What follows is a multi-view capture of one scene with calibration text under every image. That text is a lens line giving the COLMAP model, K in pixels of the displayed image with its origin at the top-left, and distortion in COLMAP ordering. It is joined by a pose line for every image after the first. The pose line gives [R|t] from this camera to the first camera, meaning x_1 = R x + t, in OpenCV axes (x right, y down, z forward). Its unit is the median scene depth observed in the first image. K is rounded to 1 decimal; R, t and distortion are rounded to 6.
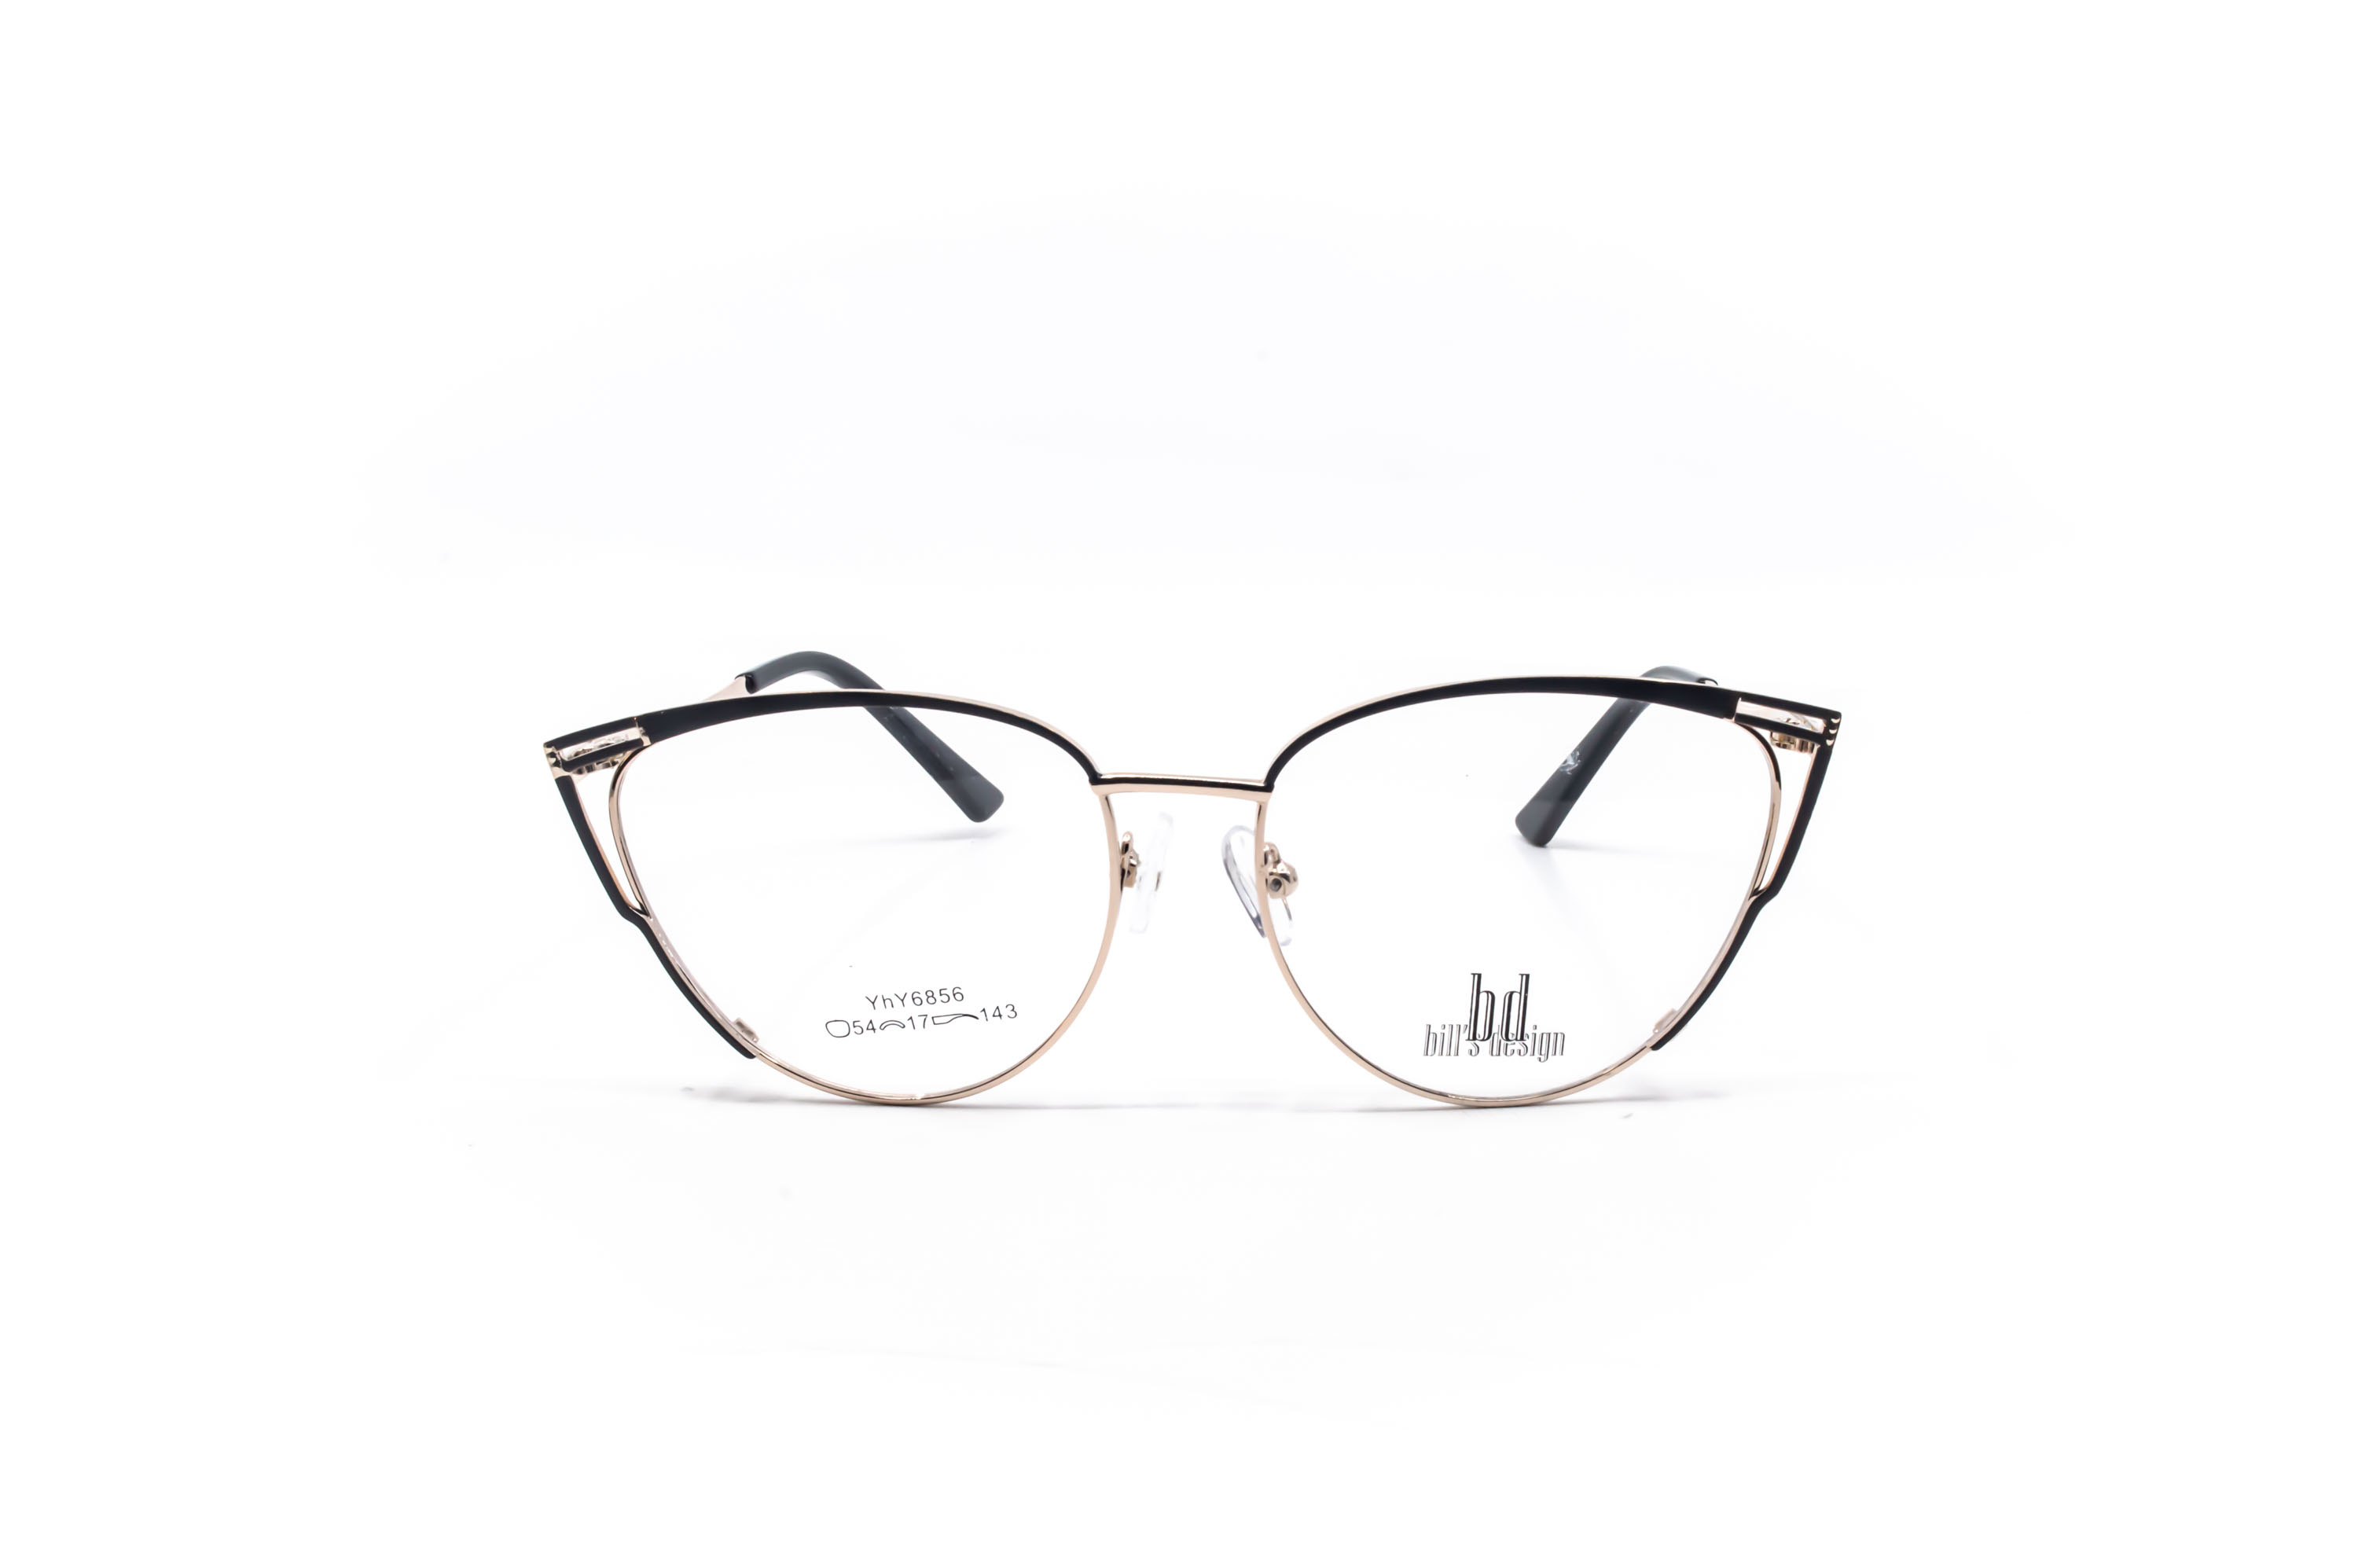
lens RADIAL K [[3104.2, 0, 1179.0], [0, 3104.2, 784.0], [0, 0, 1]] dist [-0.032669, -0.036789]
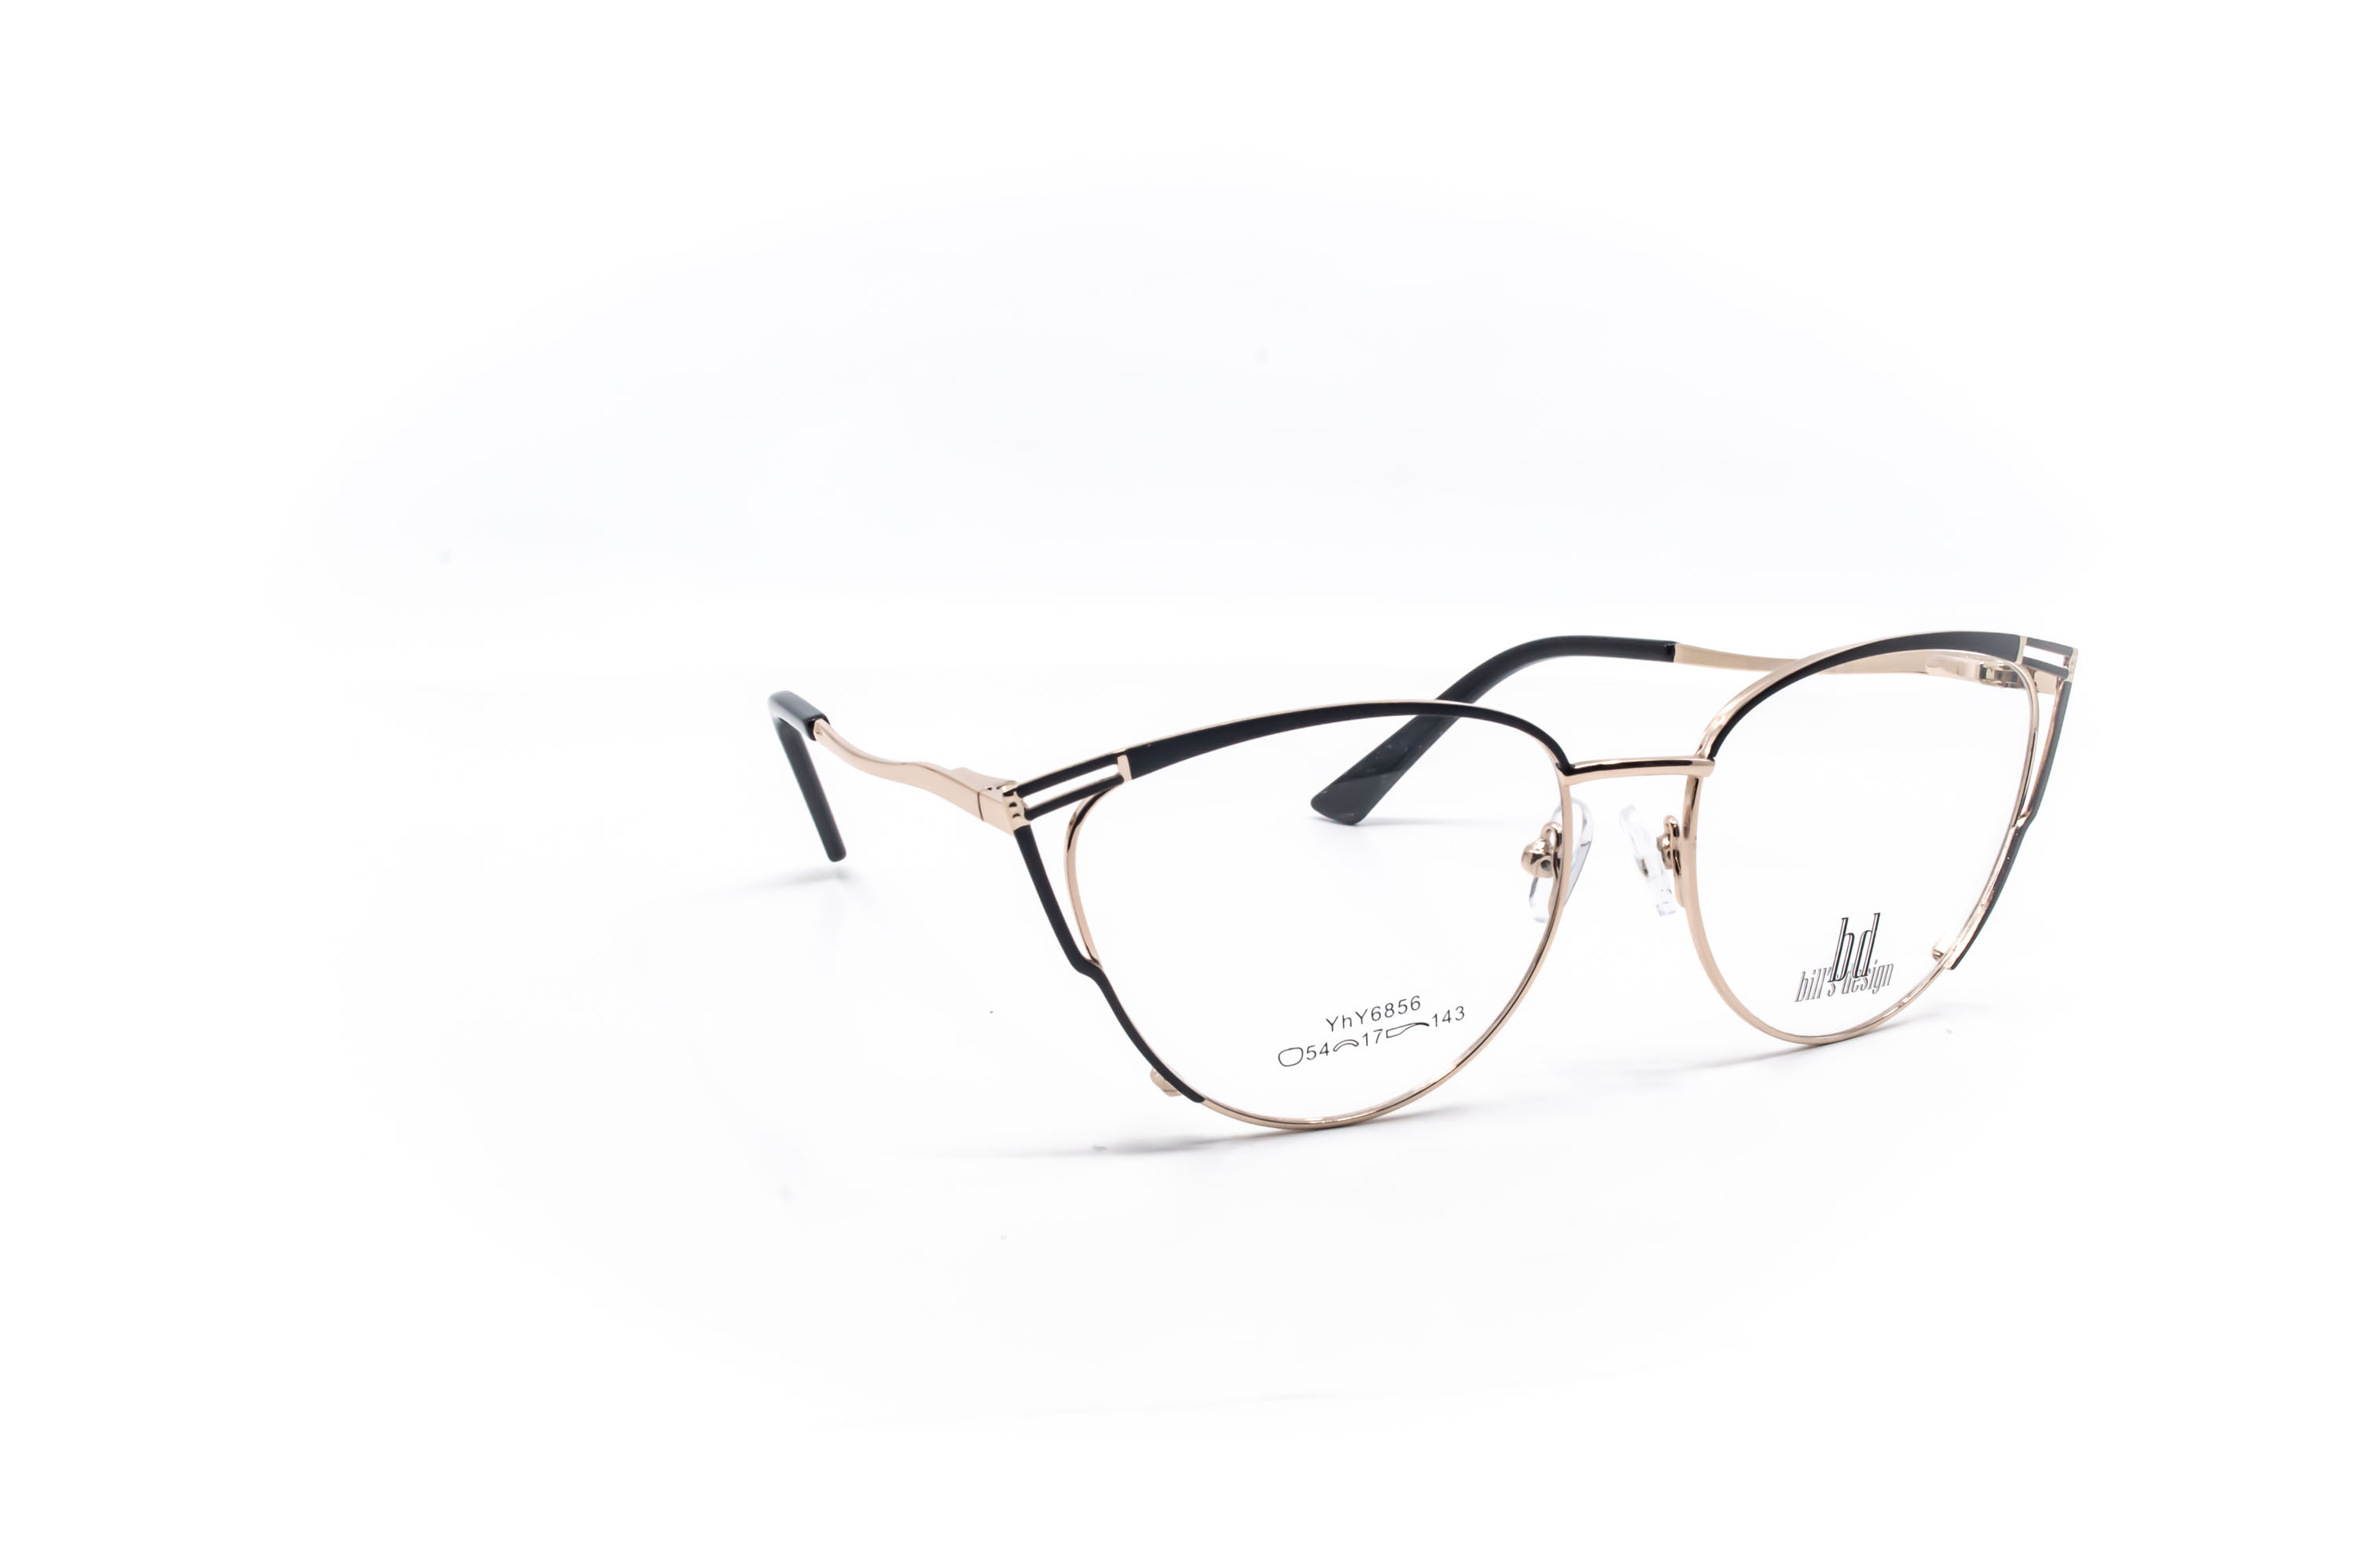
lens RADIAL K [[3104.2, 0, 1179.0], [0, 3104.2, 784.0], [0, 0, 1]] dist [-0.032669, -0.036789]
pose [[0.865778, -0.096426, 0.491051, -0.618854], [0.101650, 0.994690, 0.016105, -0.025421], [-0.489996, 0.035972, 0.870982, 0.174870]]
